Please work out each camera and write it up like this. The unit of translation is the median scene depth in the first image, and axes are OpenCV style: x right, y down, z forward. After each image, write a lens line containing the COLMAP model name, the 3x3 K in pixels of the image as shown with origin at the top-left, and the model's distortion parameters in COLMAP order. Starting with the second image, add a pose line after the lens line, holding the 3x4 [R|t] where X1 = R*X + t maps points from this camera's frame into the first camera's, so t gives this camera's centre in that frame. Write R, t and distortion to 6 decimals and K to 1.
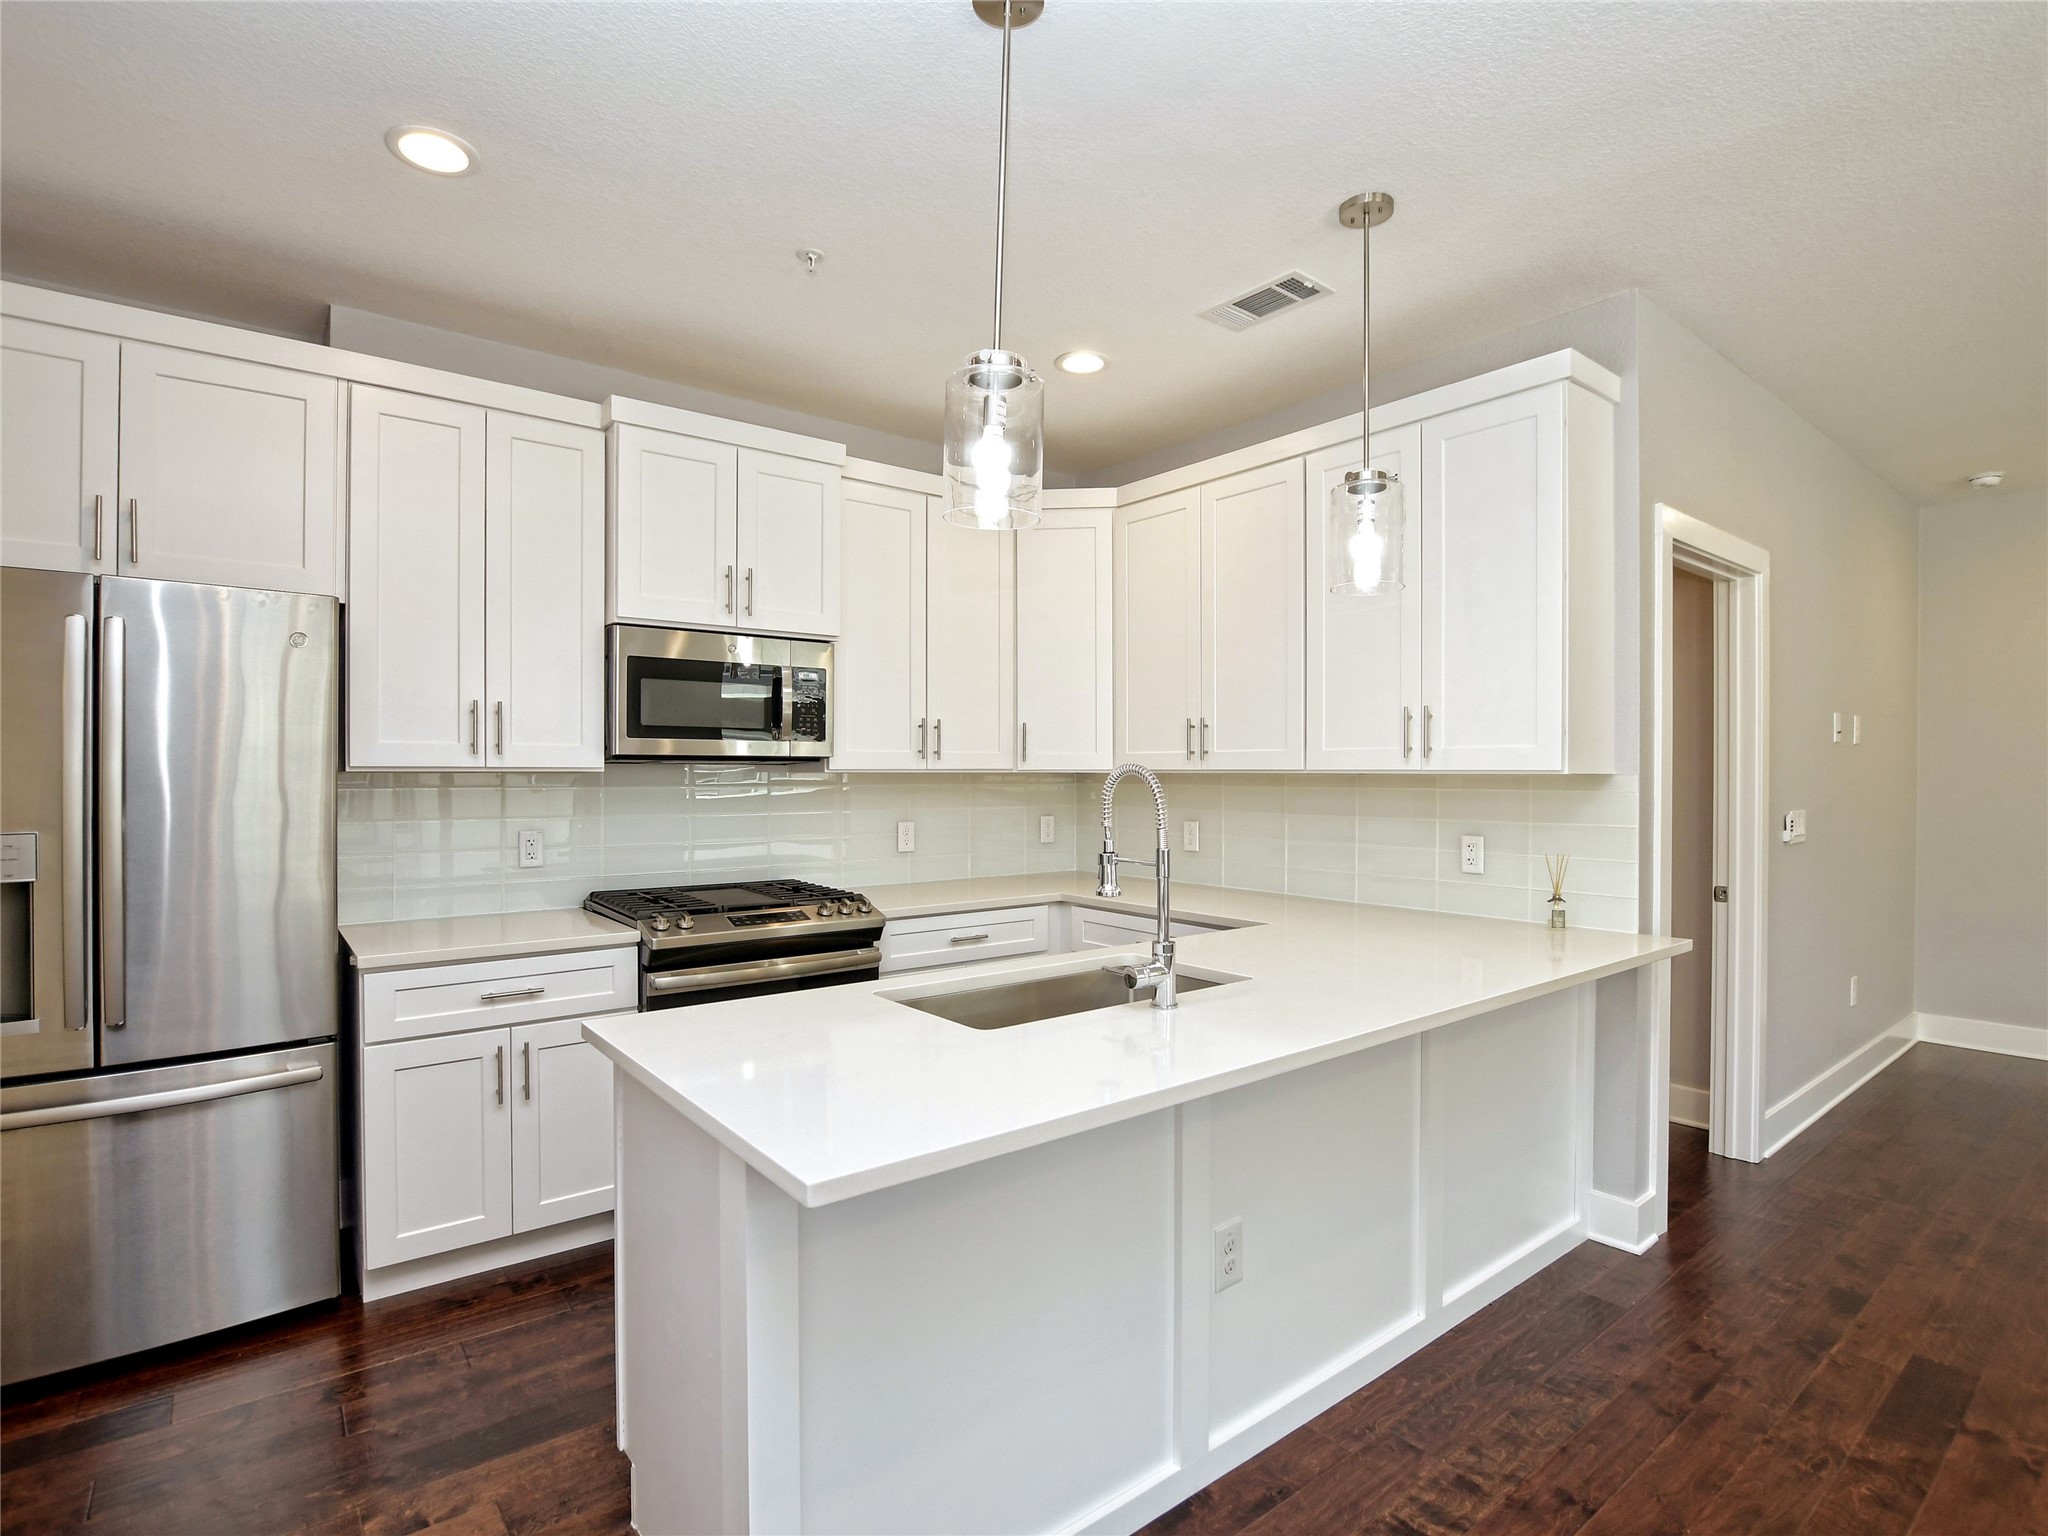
lens RADIAL K [[1015.1, 0, 1020.5], [0, 1015.1, 778.3], [0, 0, 1]] dist [-0.028878, 0.001428]
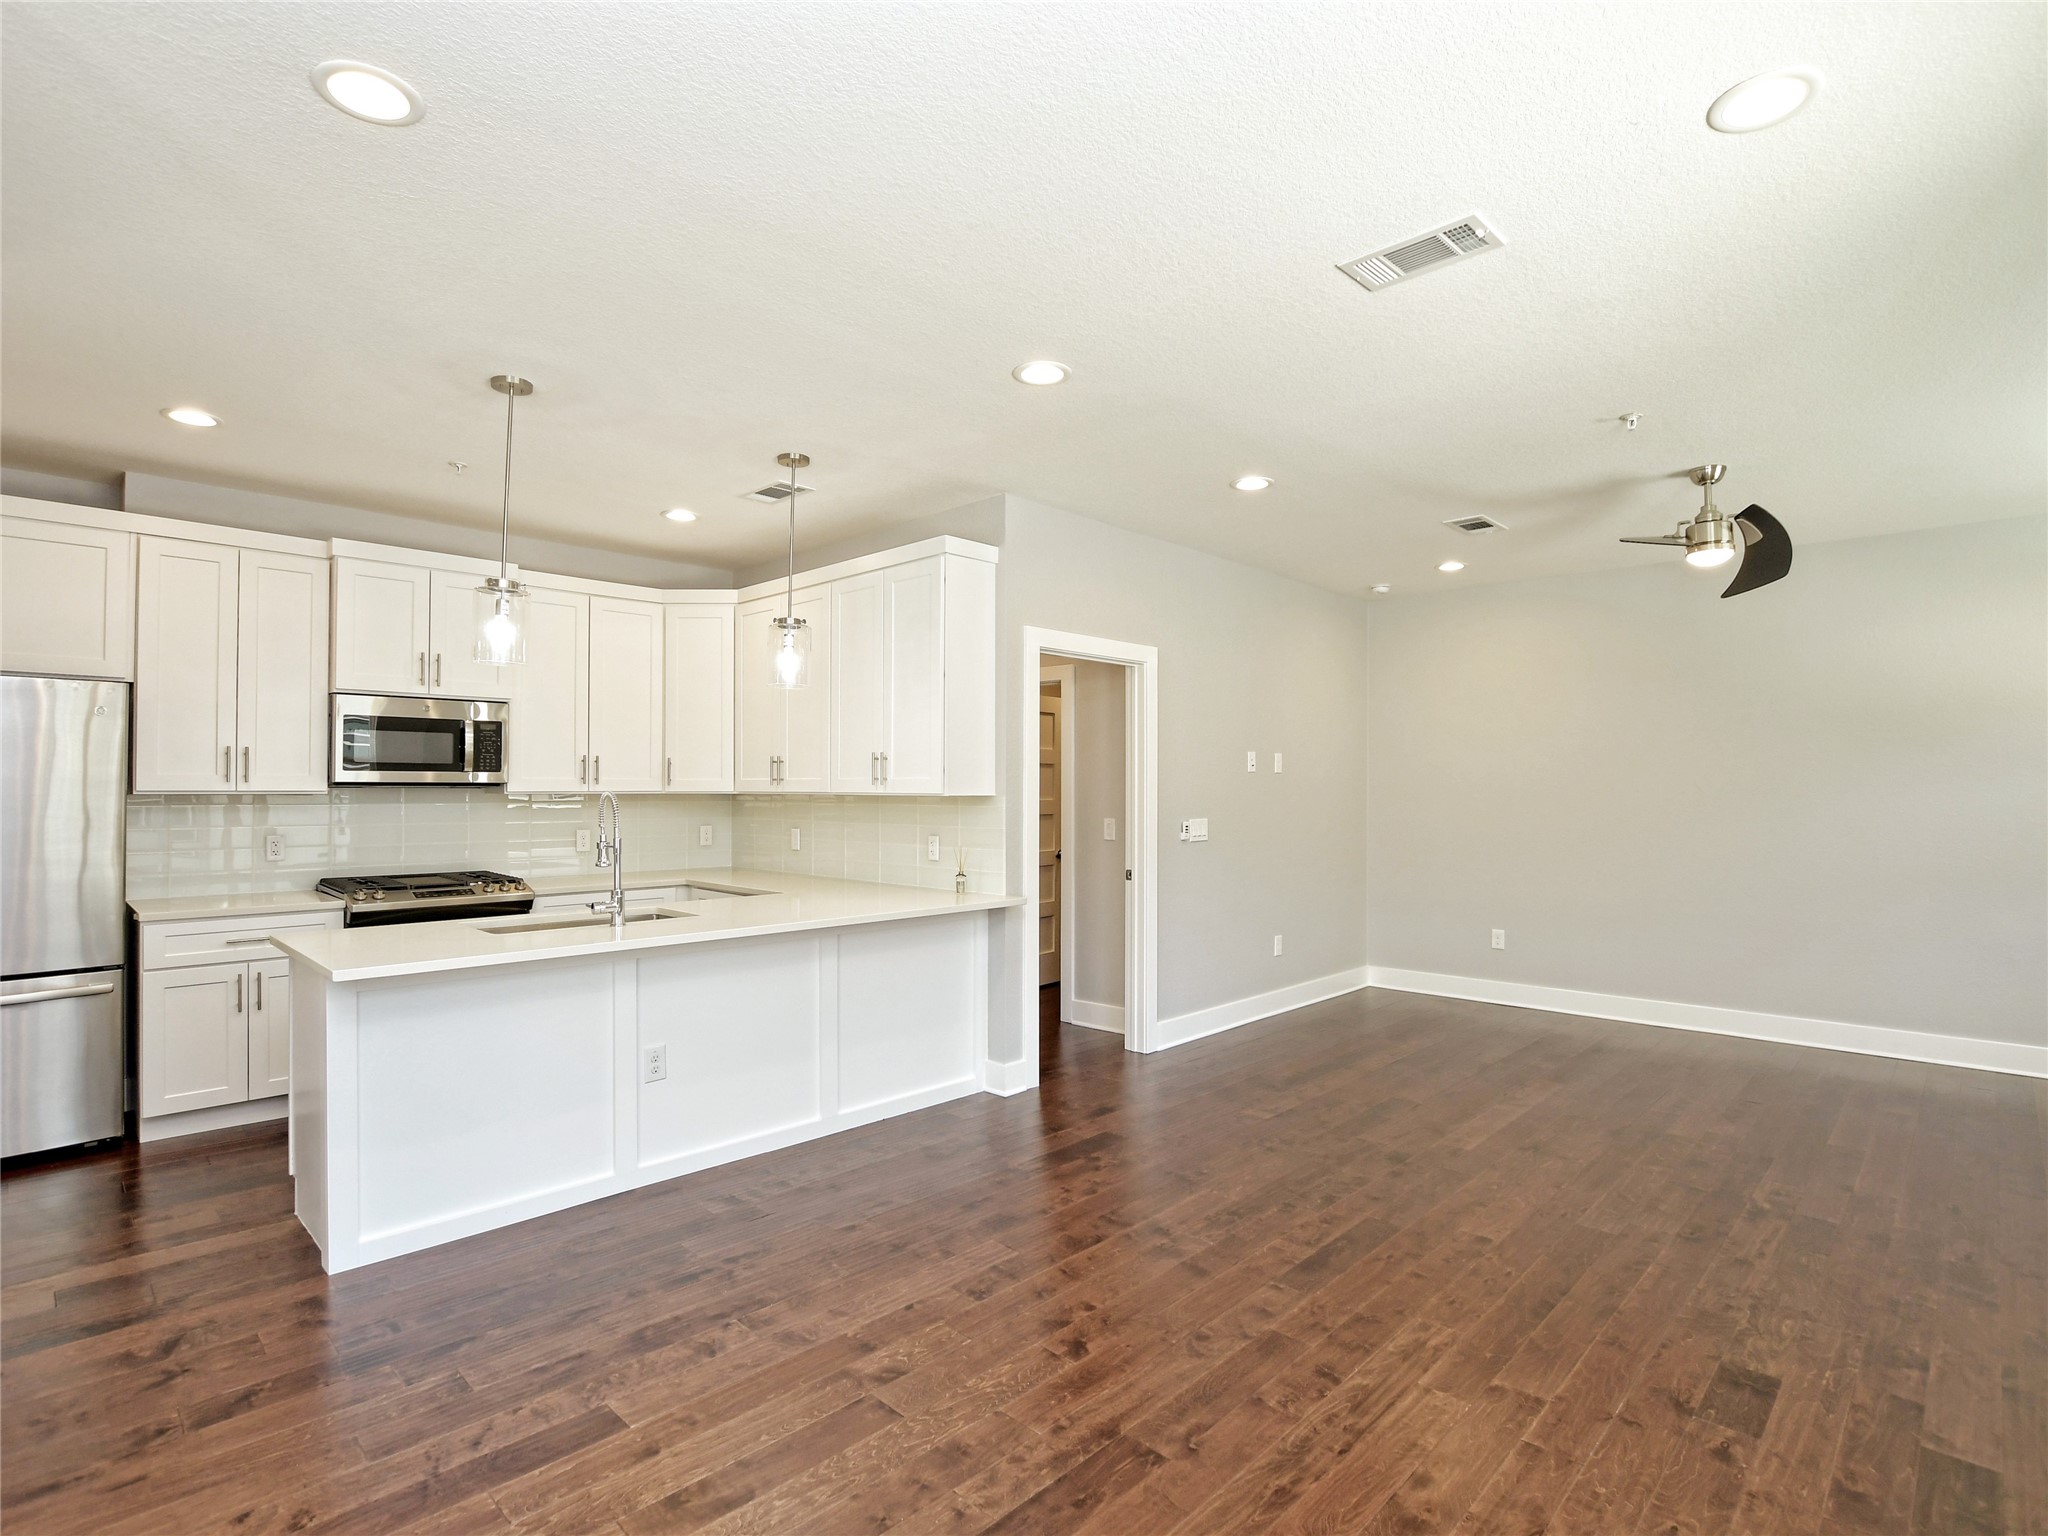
lens RADIAL K [[1015.1, 0, 1020.5], [0, 1015.1, 778.3], [0, 0, 1]] dist [-0.028878, 0.001428]
pose [[0.991460, 0.001579, 0.130399, 0.417606], [0.000489, 0.999875, -0.015826, -0.006085], [-0.130408, 0.015754, 0.991335, -0.599231]]
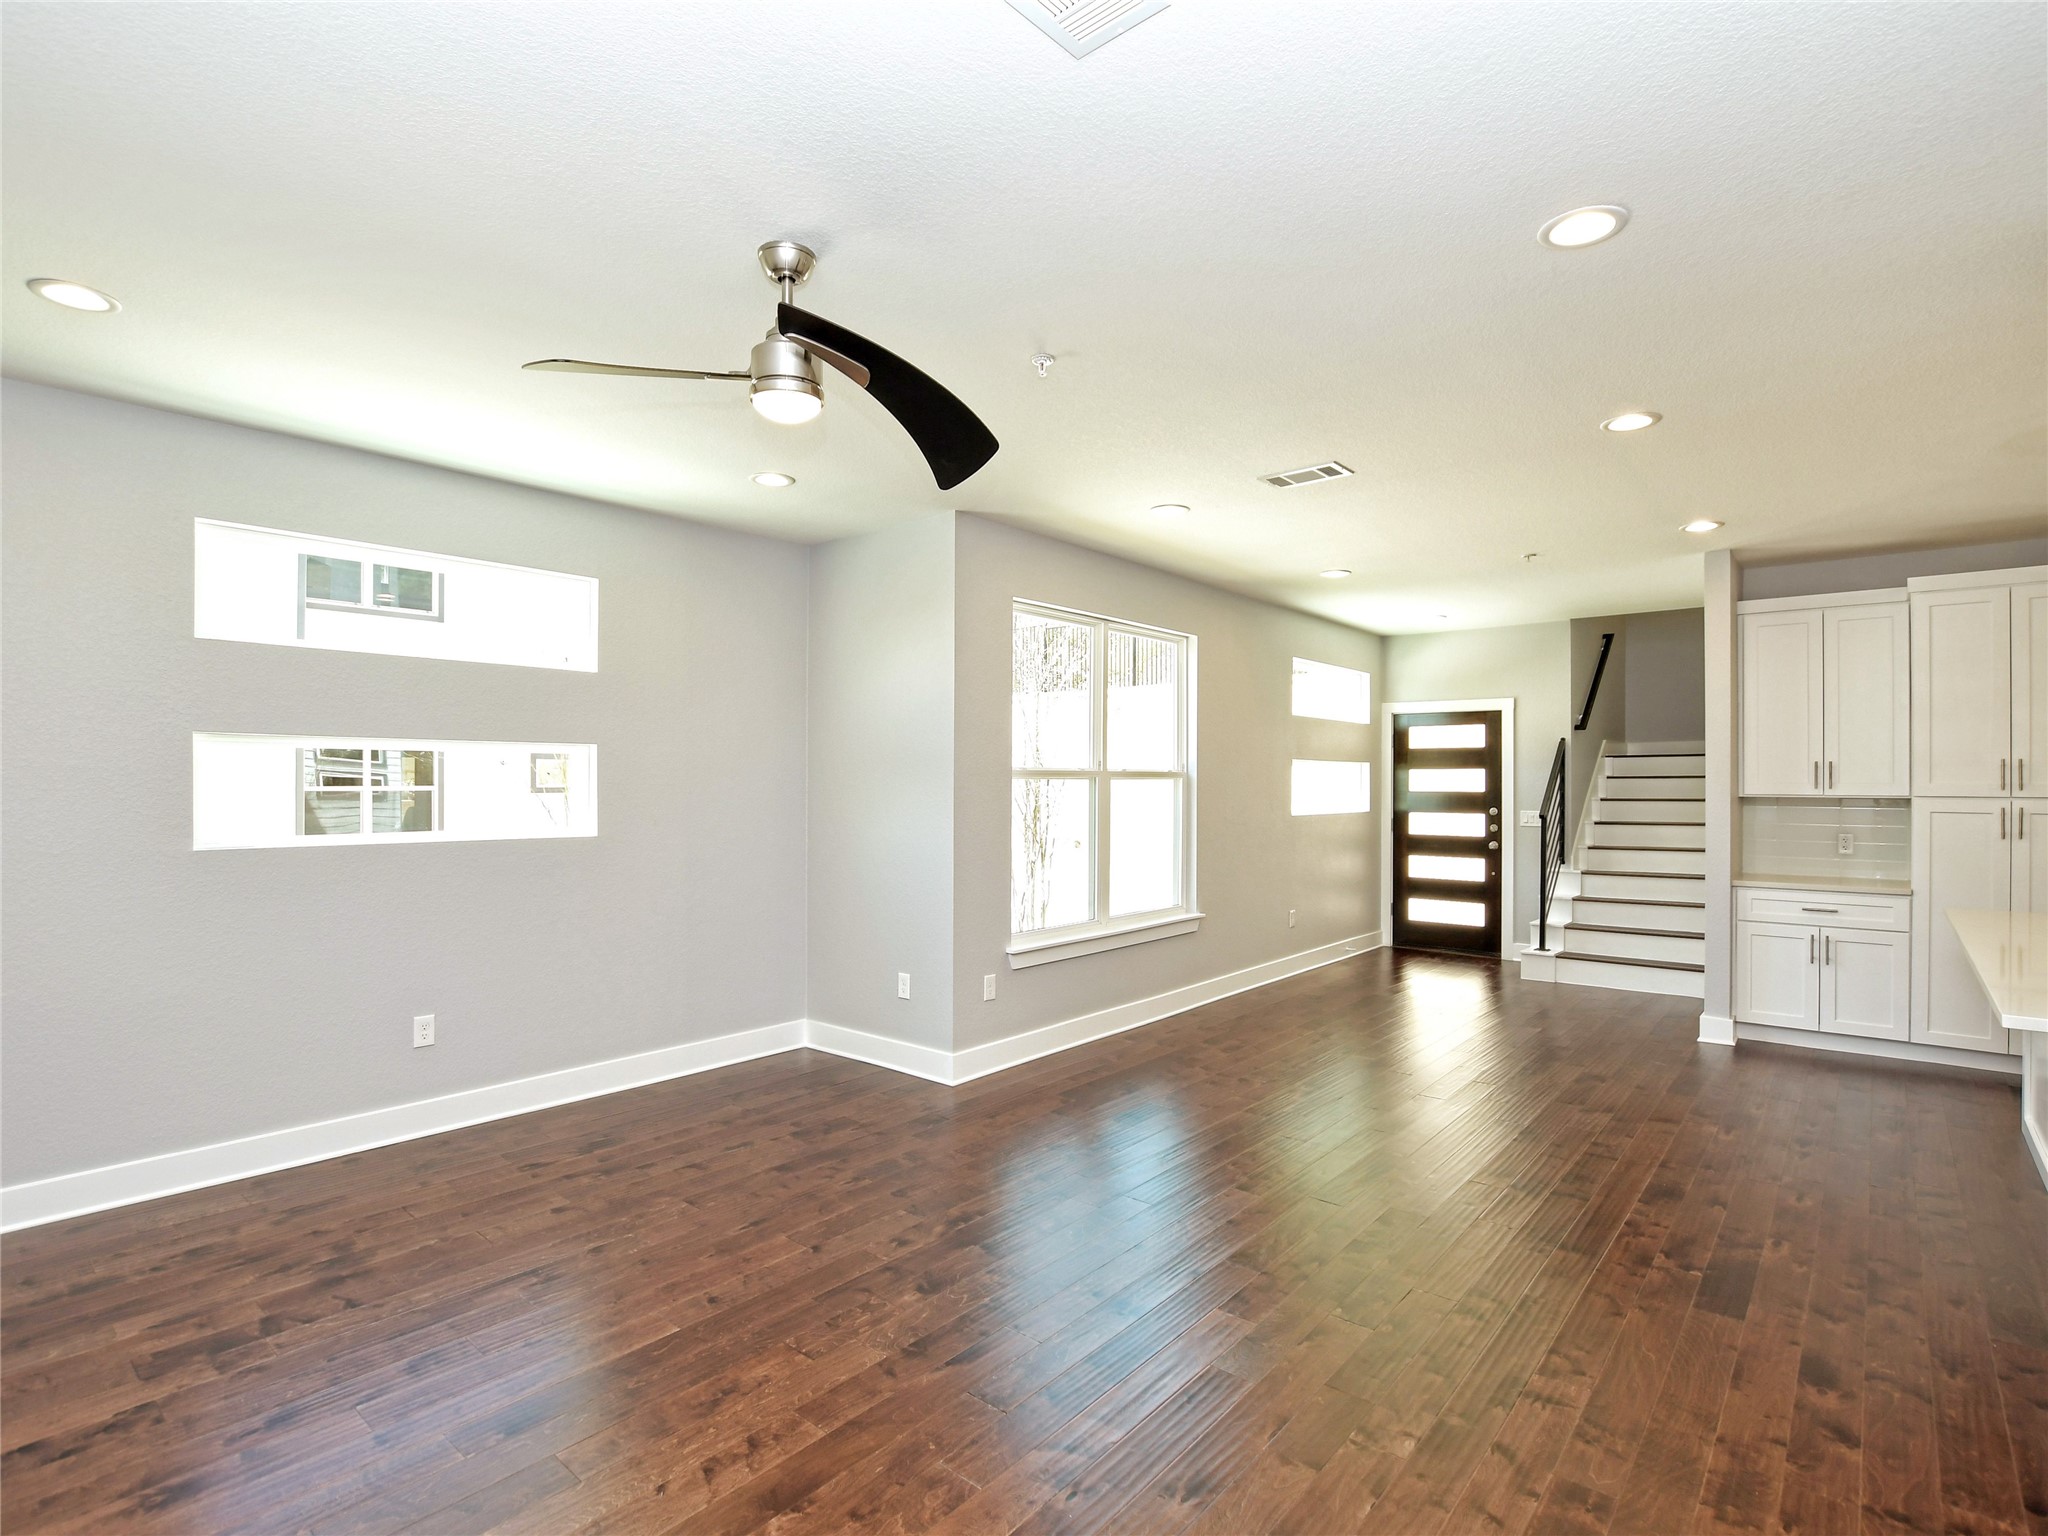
lens RADIAL K [[1015.1, 0, 1020.5], [0, 1015.1, 778.3], [0, 0, 1]] dist [-0.028878, 0.001428]
pose [[-0.980774, -0.002828, -0.195126, 1.555709], [-0.003680, 0.999985, 0.004004, -0.038525], [0.195111, 0.004645, -0.980770, 1.556825]]
